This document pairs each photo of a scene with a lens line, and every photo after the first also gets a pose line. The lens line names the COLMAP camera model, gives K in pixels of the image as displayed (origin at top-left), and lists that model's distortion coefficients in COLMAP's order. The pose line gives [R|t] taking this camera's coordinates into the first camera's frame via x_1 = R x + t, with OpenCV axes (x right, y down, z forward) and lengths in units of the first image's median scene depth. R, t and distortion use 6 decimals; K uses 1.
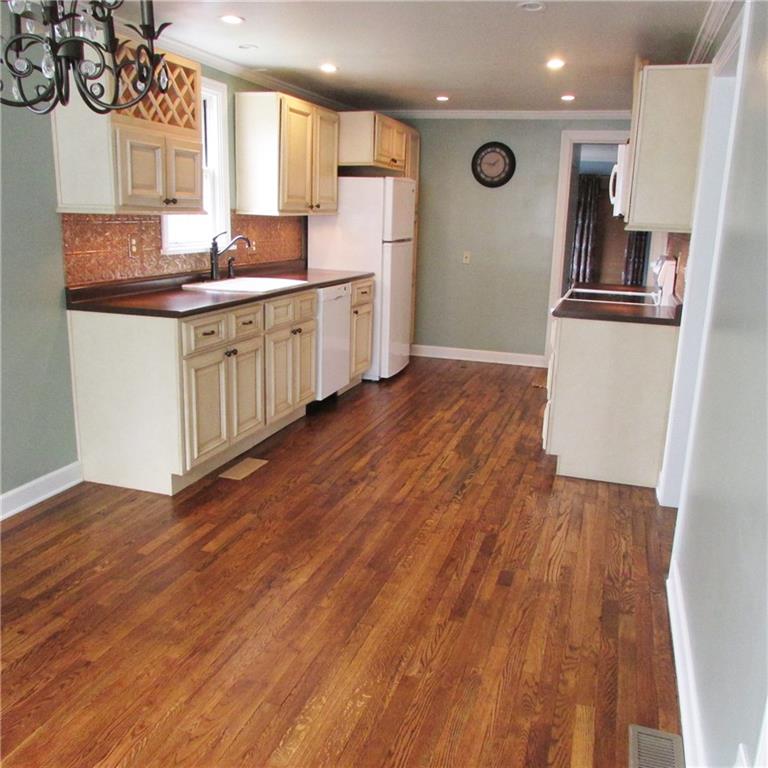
lens RADIAL K [[734.0, 0, 390.0], [0, 734.0, 384.3], [0, 0, 1]] dist [-0.014245, 0.000000]
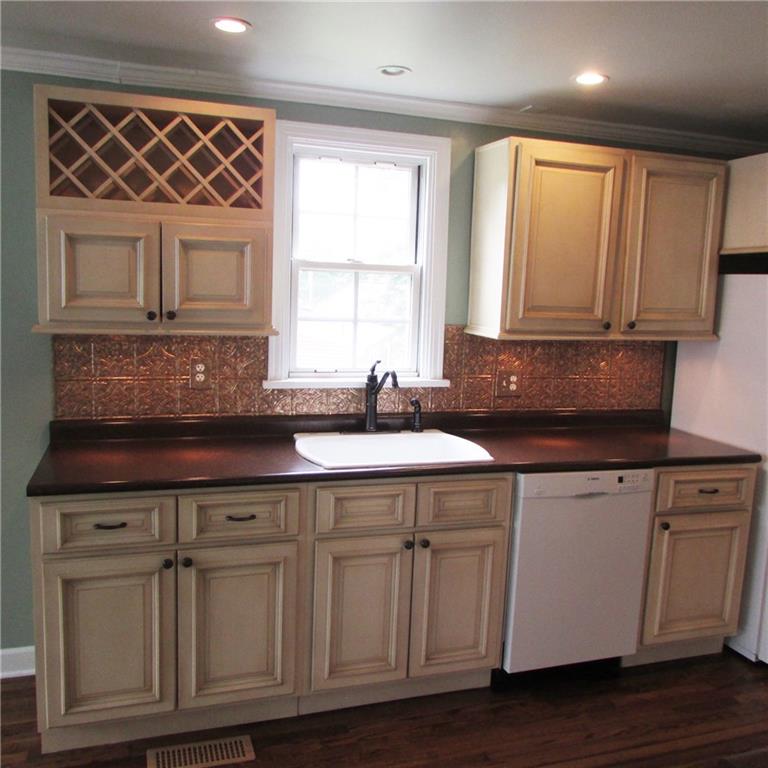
lens RADIAL K [[734.0, 0, 383.2], [0, 734.0, 382.5], [0, 0, 1]] dist [-0.014245, 0.000000]
pose [[0.589149, 0.100694, -0.801726, 0.339724], [-0.205509, 0.978250, -0.028153, -0.198270], [0.781454, 0.181348, 0.597029, 0.715410]]
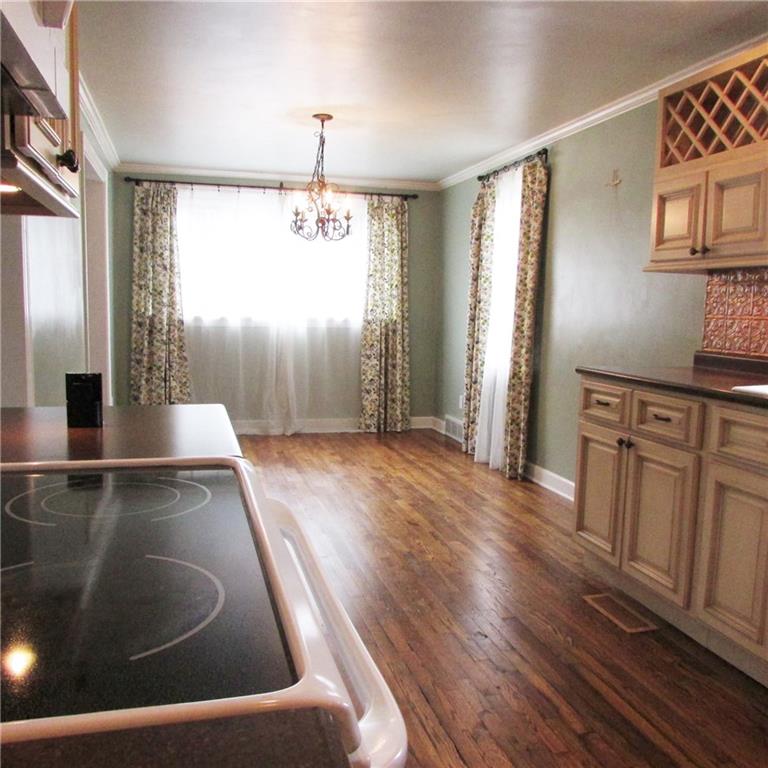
lens RADIAL K [[734.0, 0, 383.2], [0, 734.0, 380.8], [0, 0, 1]] dist [-0.014245, 0.000000]
pose [[-0.838110, 0.003735, -0.545489, 0.383869], [-0.177329, 0.943801, 0.278917, -0.257543], [0.515875, 0.330495, -0.790346, 1.385004]]
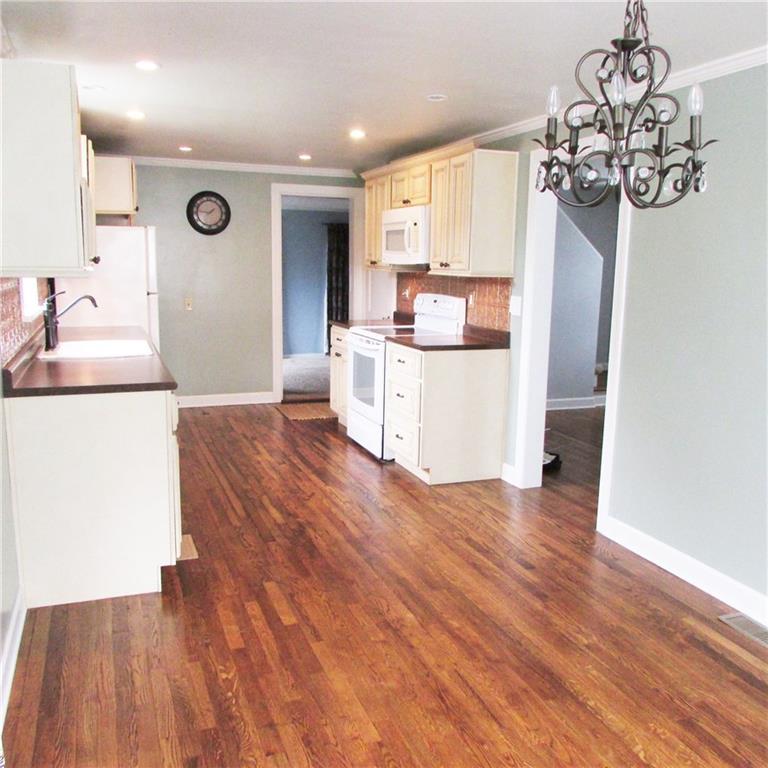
lens RADIAL K [[734.0, 0, 383.0], [0, 734.0, 385.3], [0, 0, 1]] dist [-0.014245, 0.000000]
pose [[0.783819, -0.121538, 0.608980, -0.538911], [0.149677, 0.988724, 0.004677, -0.051868], [-0.602681, 0.087484, 0.793172, 0.108398]]
